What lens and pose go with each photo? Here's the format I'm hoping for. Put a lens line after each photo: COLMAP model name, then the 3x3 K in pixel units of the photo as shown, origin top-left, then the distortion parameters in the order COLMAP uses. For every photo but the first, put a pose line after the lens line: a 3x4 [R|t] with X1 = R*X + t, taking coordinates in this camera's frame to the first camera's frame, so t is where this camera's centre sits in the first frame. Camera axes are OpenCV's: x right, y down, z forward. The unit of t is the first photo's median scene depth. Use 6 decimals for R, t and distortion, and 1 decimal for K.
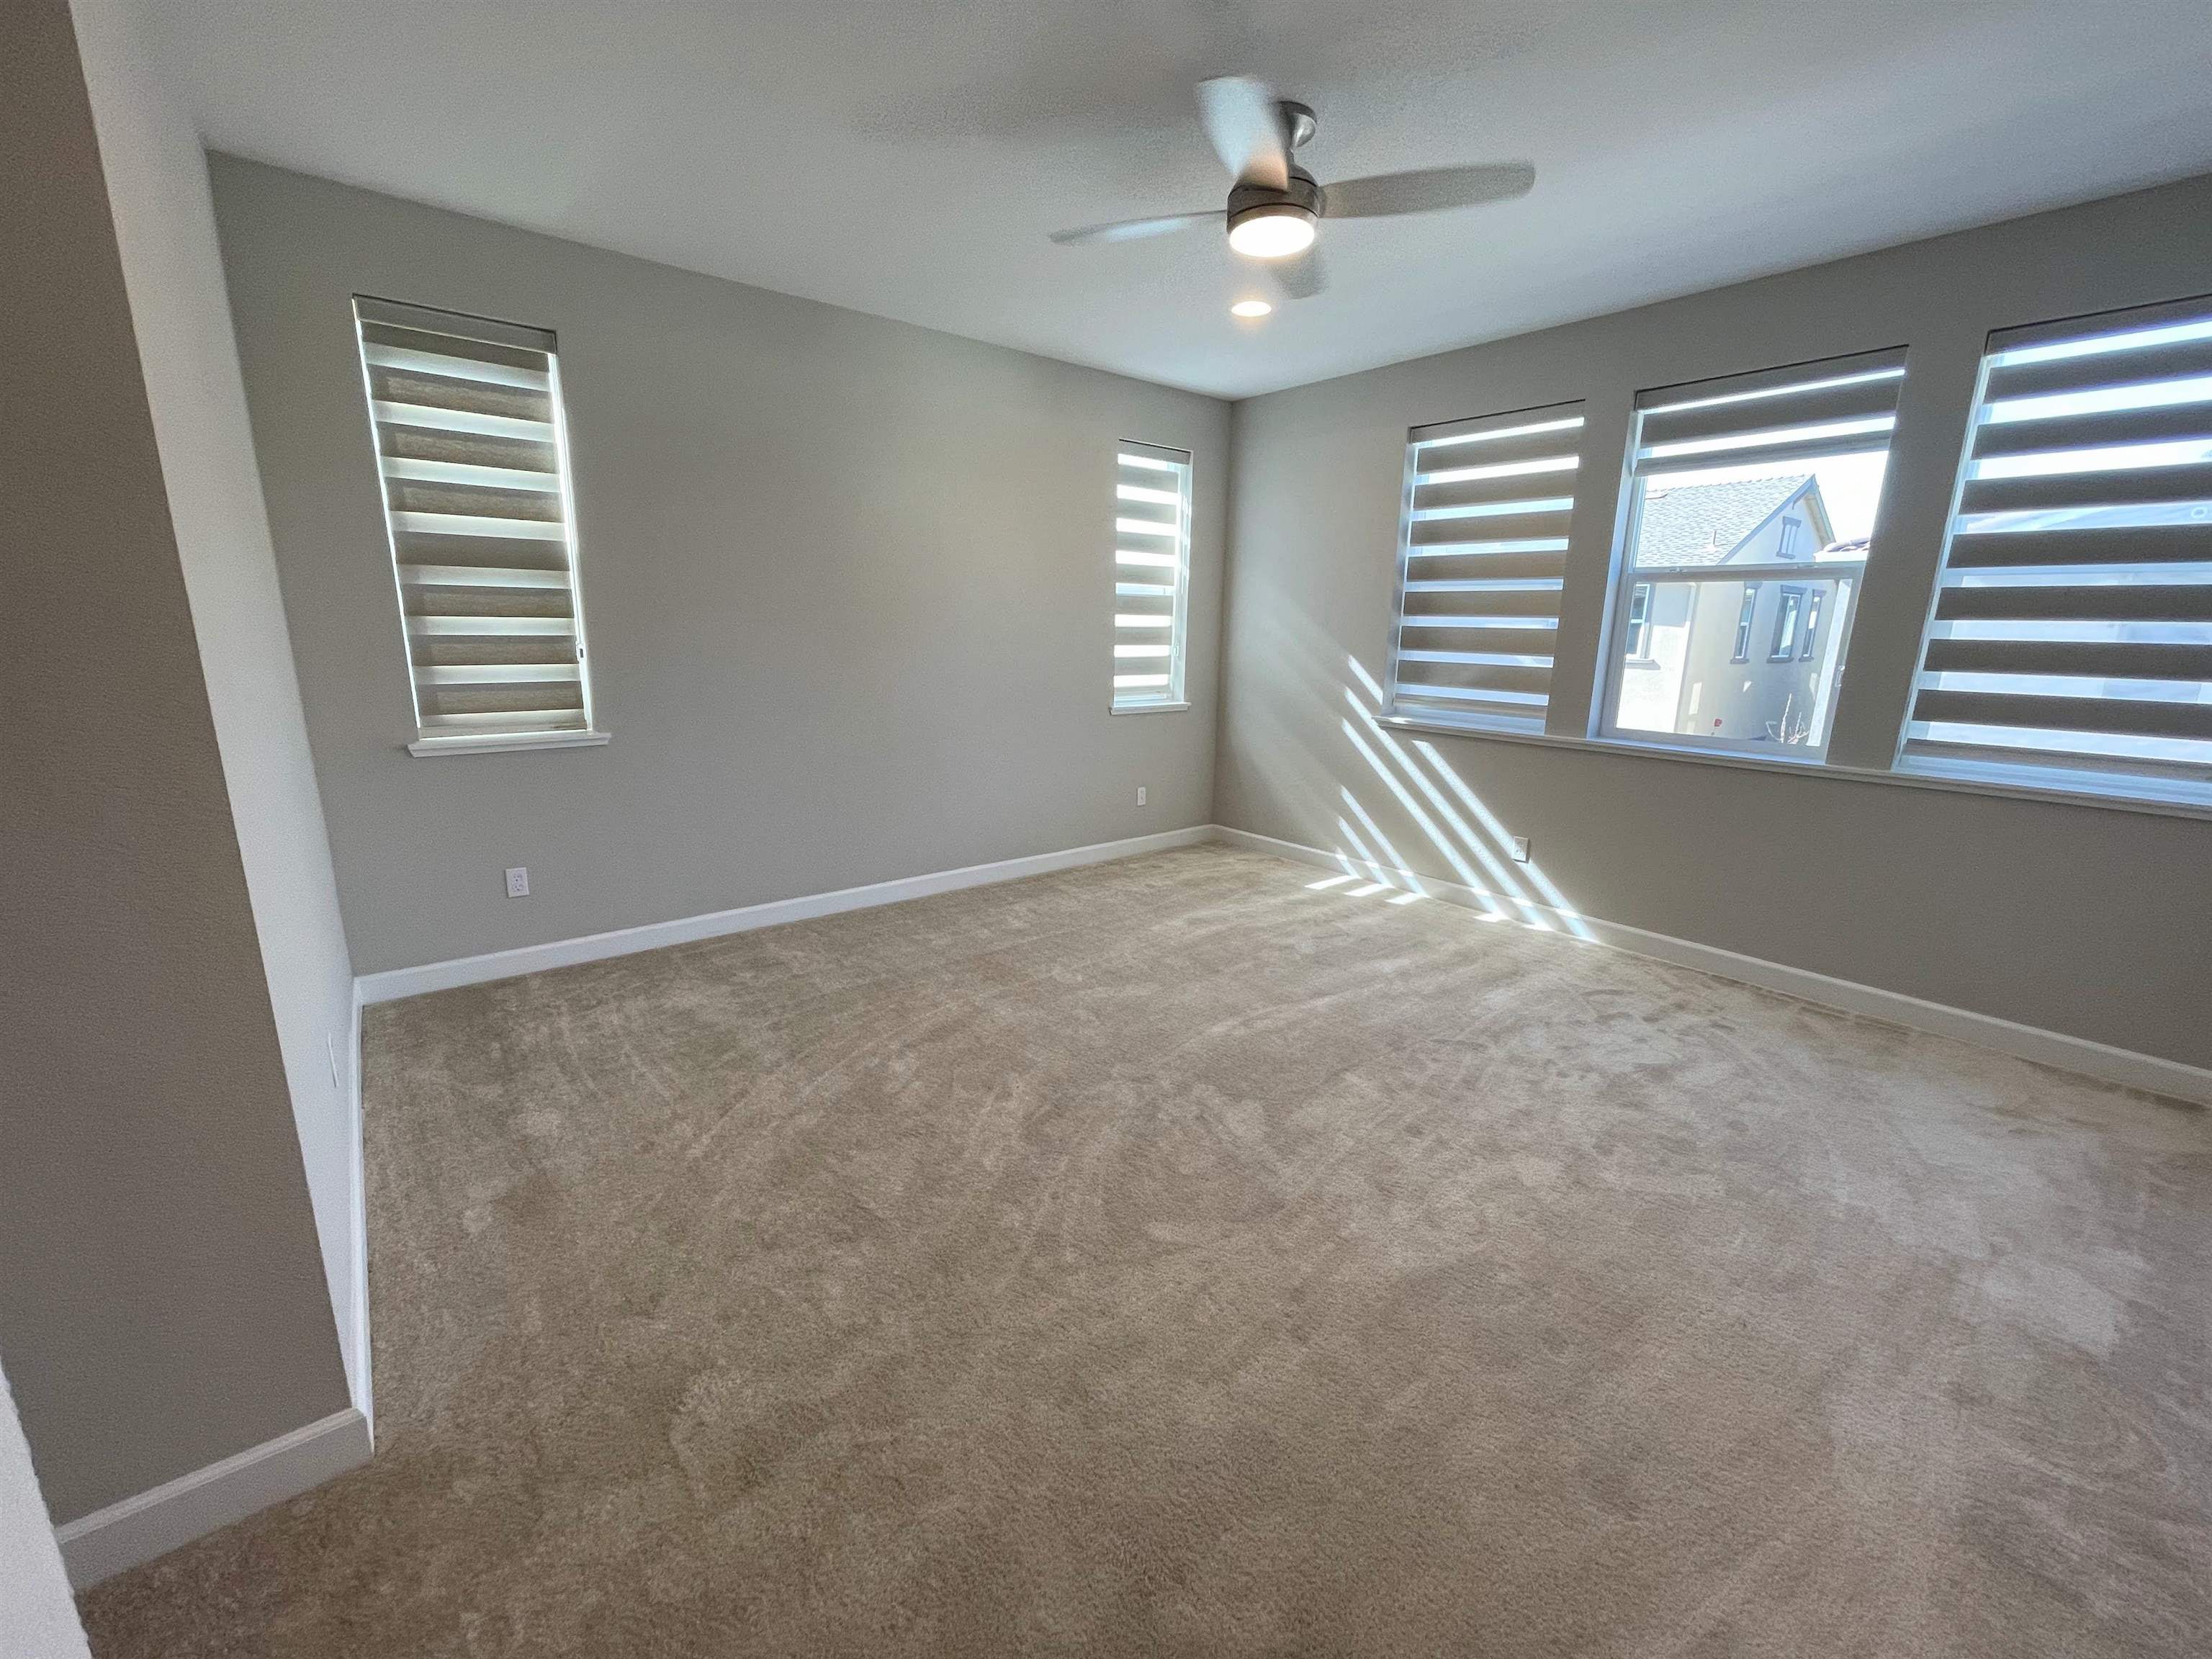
lens RADIAL K [[893.8, 0, 1090.2], [0, 893.8, 824.4], [0, 0, 1]] dist [0.000743, -0.000566]
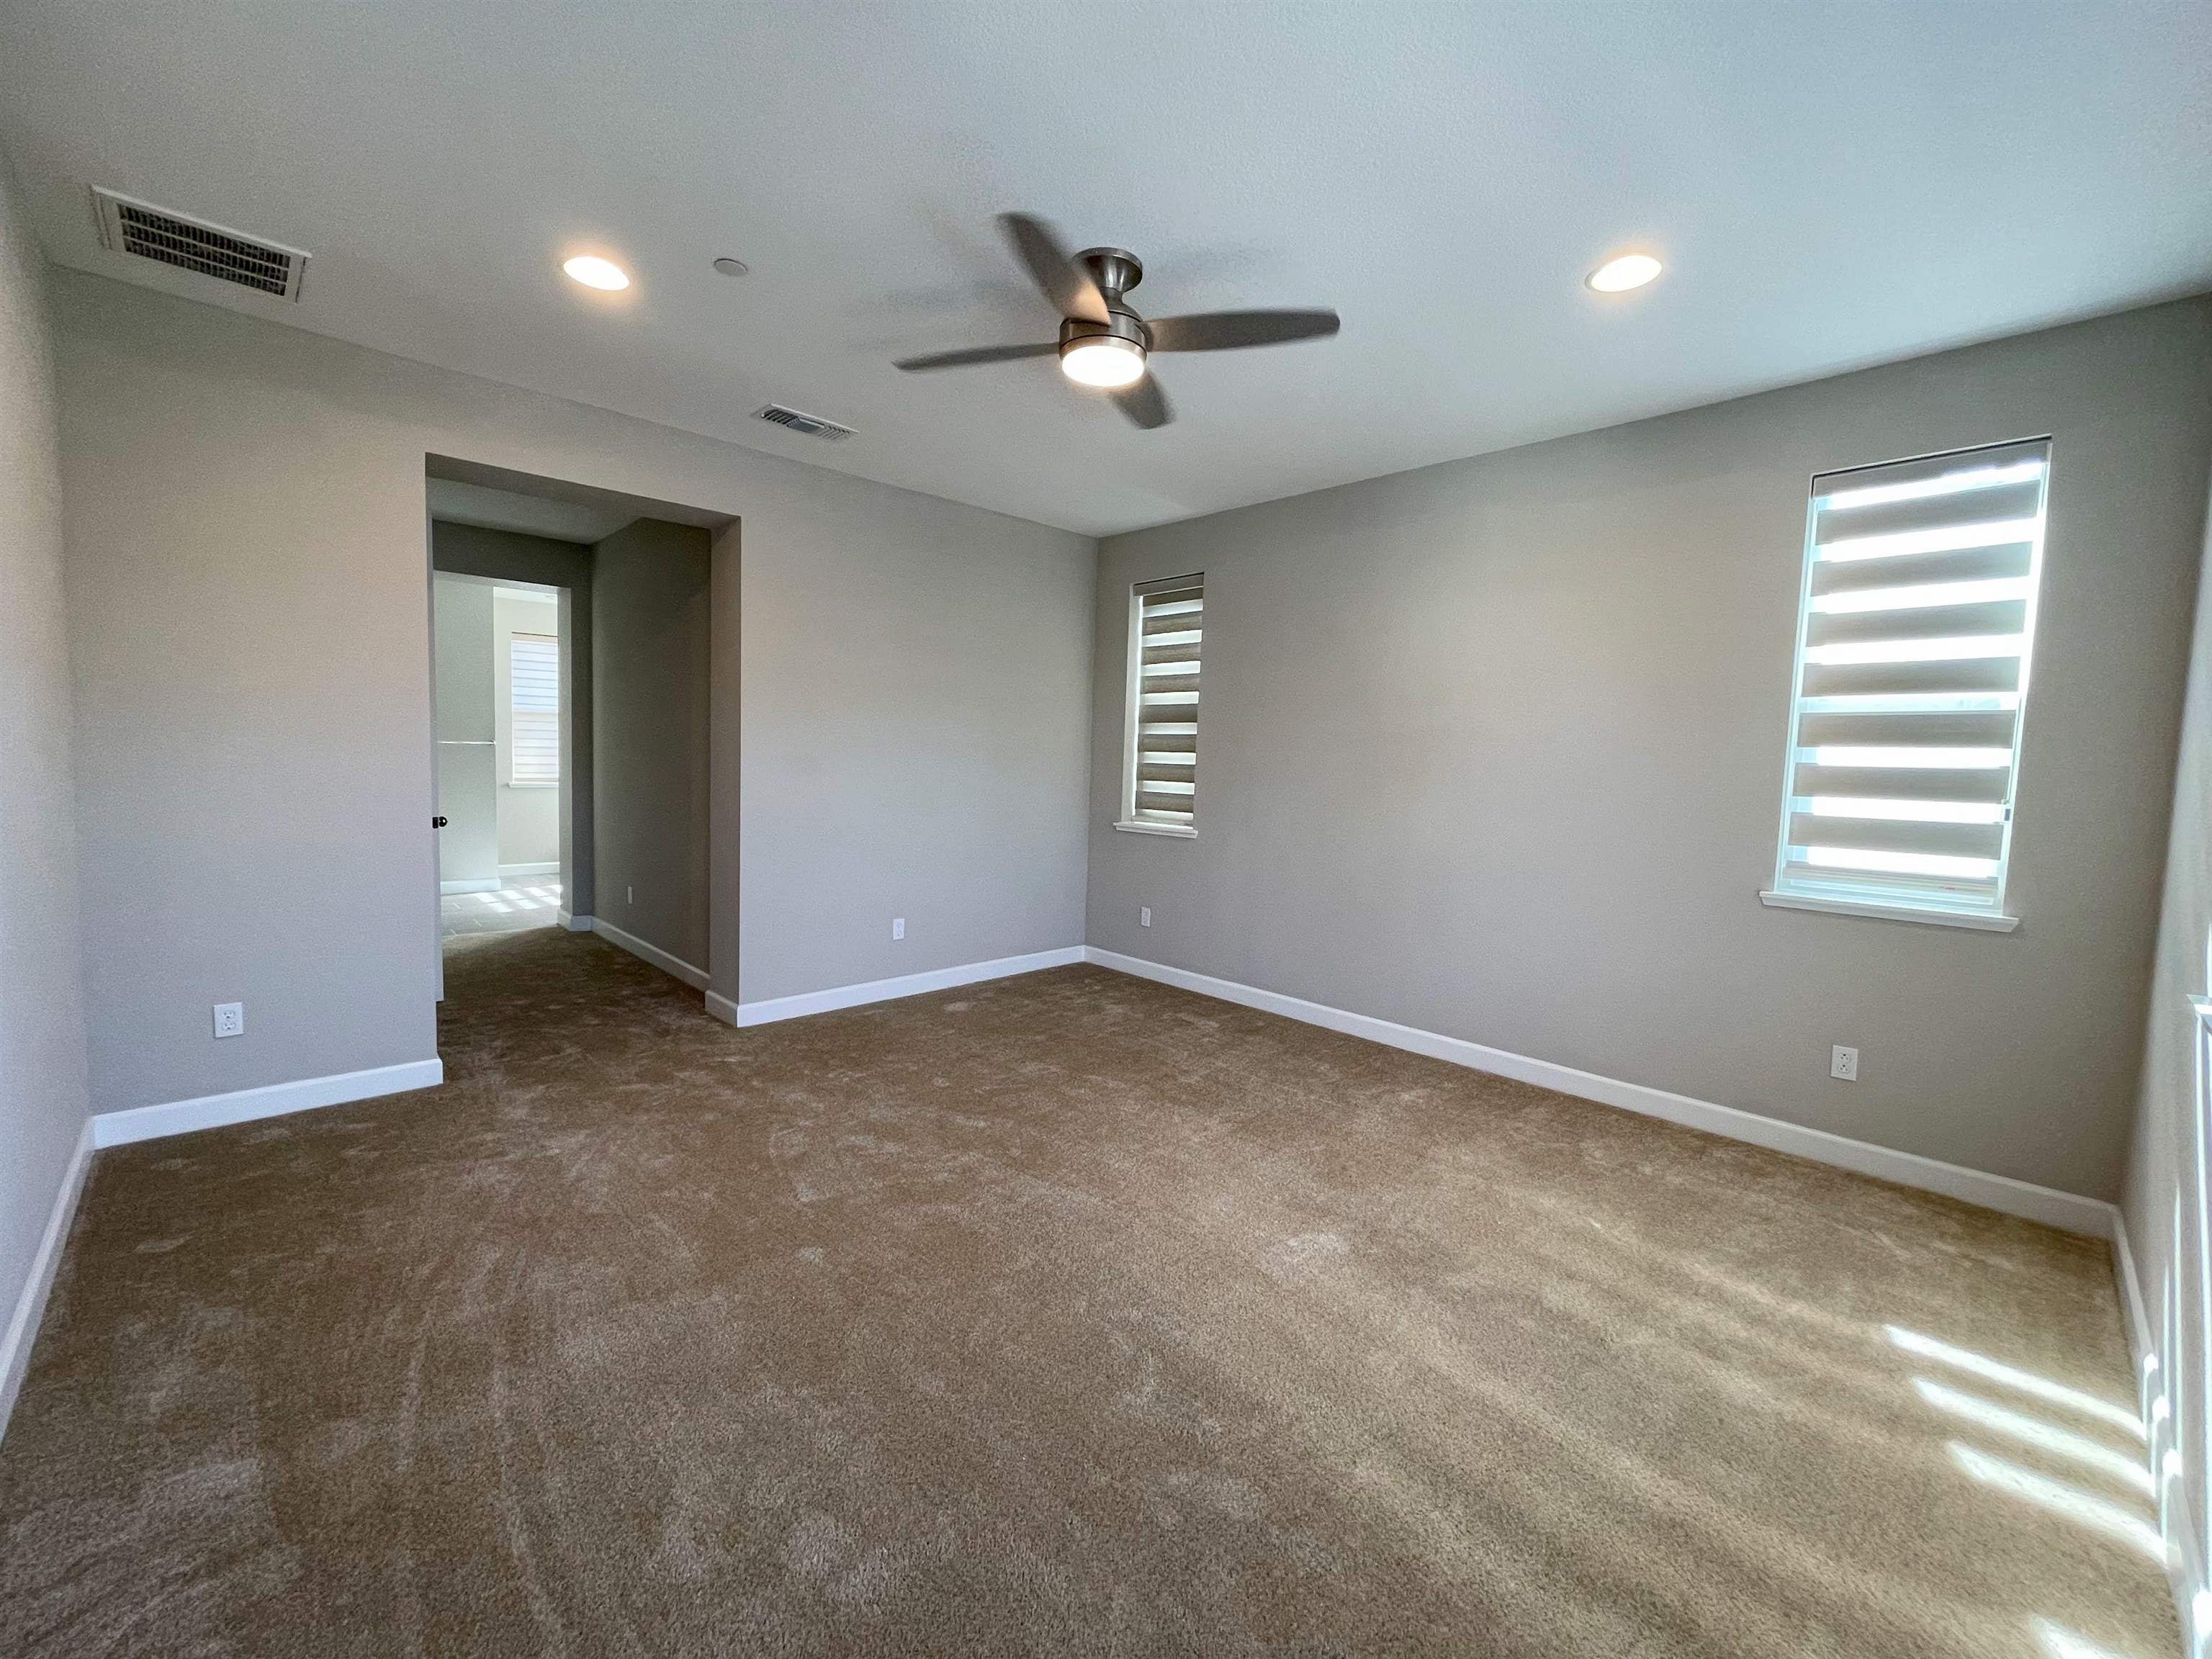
lens RADIAL K [[893.8, 0, 1088.8], [0, 893.8, 824.0], [0, 0, 1]] dist [0.000743, -0.000566]
pose [[0.076249, 0.058223, -0.995387, 0.674261], [-0.247106, 0.968255, 0.037707, -0.095633], [0.965984, 0.243091, 0.088216, 0.543412]]
